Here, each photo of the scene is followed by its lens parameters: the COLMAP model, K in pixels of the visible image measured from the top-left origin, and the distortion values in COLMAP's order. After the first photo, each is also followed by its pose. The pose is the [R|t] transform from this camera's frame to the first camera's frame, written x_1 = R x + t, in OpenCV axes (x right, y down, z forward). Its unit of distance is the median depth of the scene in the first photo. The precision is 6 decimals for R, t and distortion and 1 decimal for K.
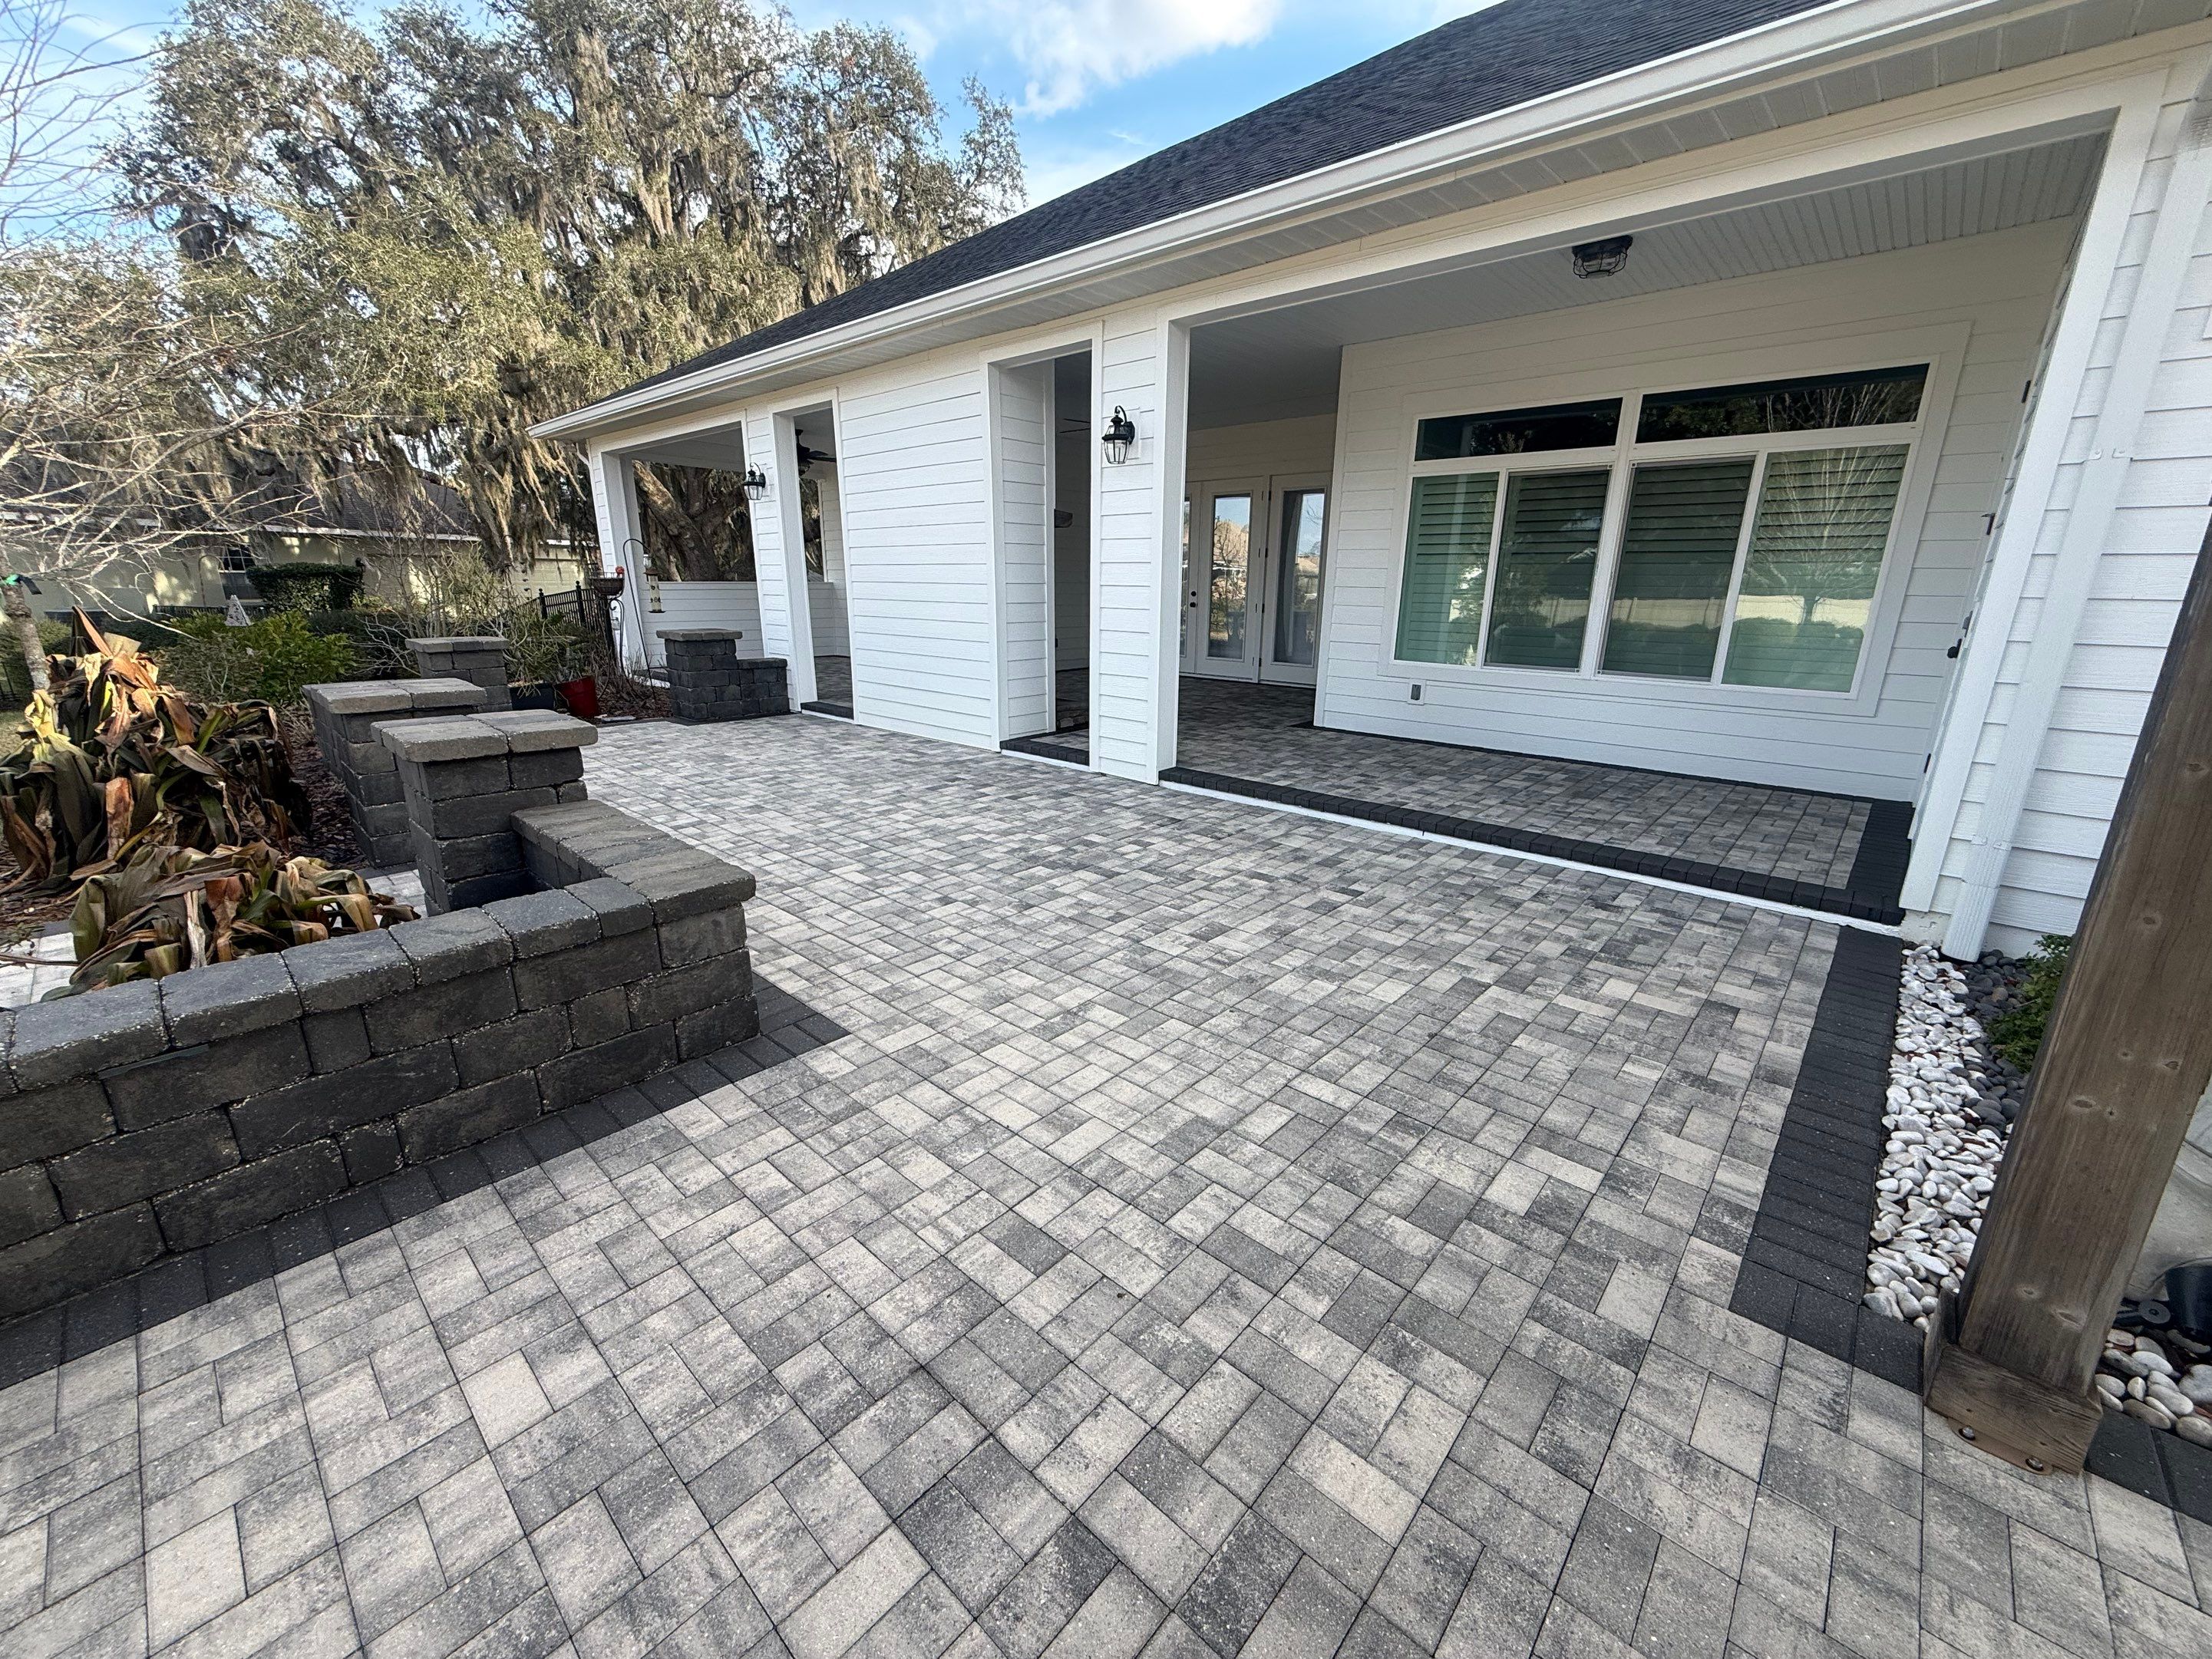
lens RADIAL K [[887.2, 0, 1106.0], [0, 887.2, 829.5], [0, 0, 1]] dist [-0.000064, -0.000033]
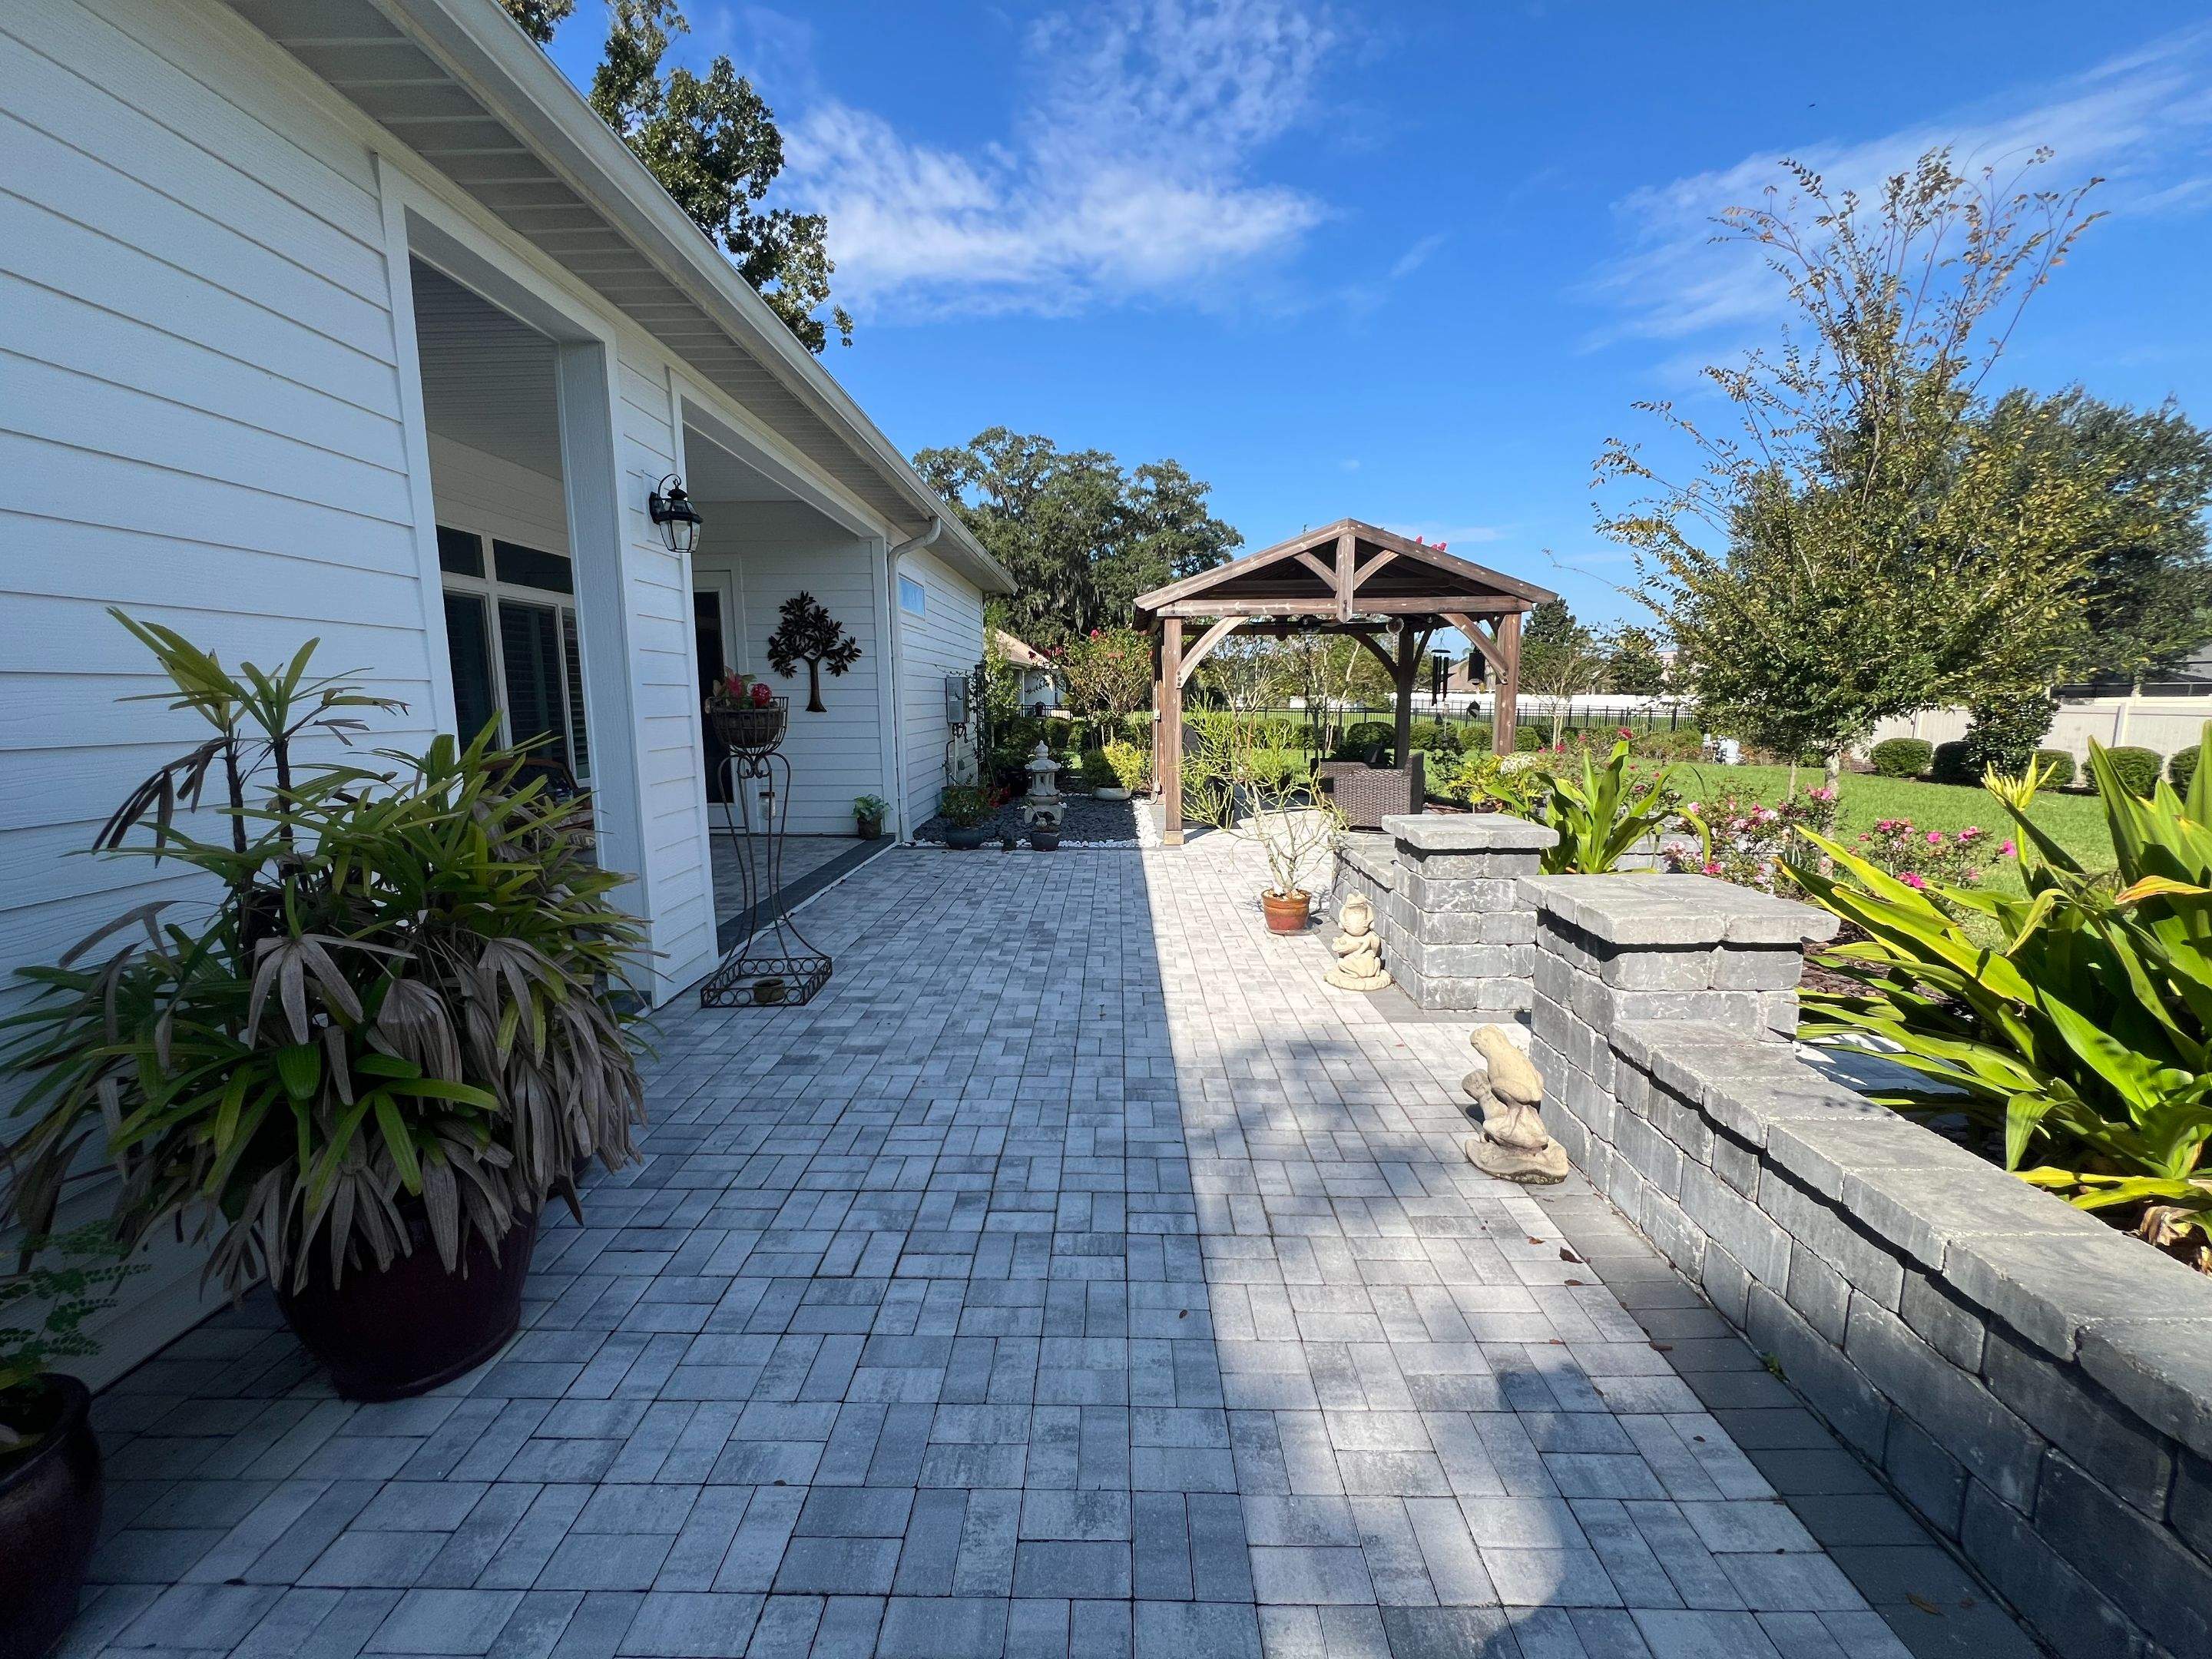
lens RADIAL K [[937.2, 0, 1106.0], [0, 937.2, 829.5], [0, 0, 1]] dist [-0.009776, -0.000406]
pose [[-0.669512, -0.112952, 0.734163, -0.828108], [0.209906, 0.919317, 0.332859, -0.400571], [-0.712526, 0.376958, -0.591785, 1.333627]]
